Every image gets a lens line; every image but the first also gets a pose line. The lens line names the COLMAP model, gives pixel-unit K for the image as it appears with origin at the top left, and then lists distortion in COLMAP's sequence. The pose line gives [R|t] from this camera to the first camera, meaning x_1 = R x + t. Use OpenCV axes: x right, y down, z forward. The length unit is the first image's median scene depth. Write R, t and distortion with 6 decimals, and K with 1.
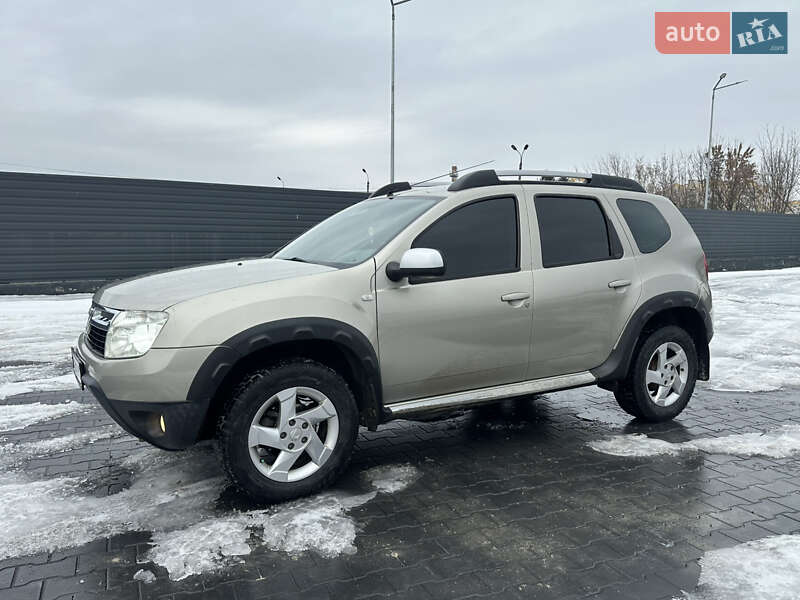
lens RADIAL K [[632.4, 0, 410.0], [0, 632.4, 302.2], [0, 0, 1]] dist [0.068156, -0.093036]
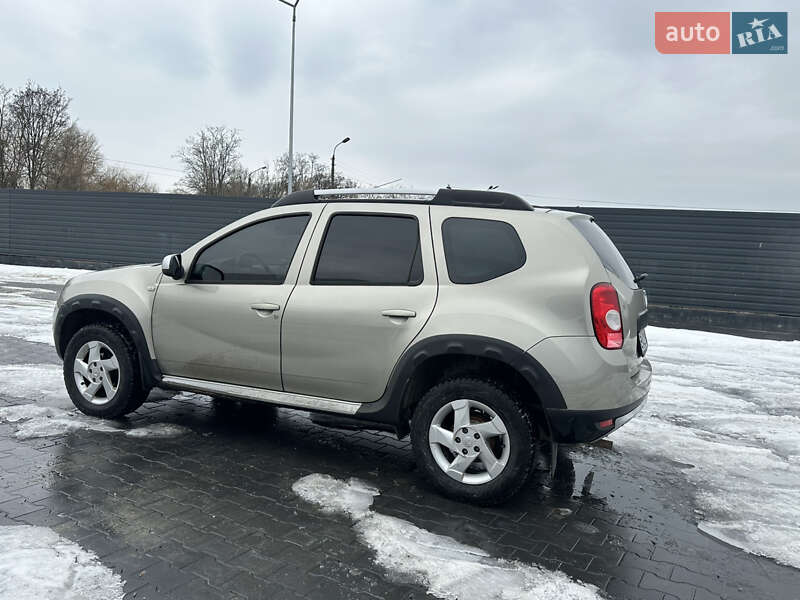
lens RADIAL K [[632.7, 0, 396.9], [0, 632.7, 293.7], [0, 0, 1]] dist [0.072052, -0.101361]
pose [[0.571755, 0.101093, -0.814172, 1.163894], [-0.132944, 0.990680, 0.029649, -0.092577], [0.809581, 0.091287, 0.579866, 0.561098]]
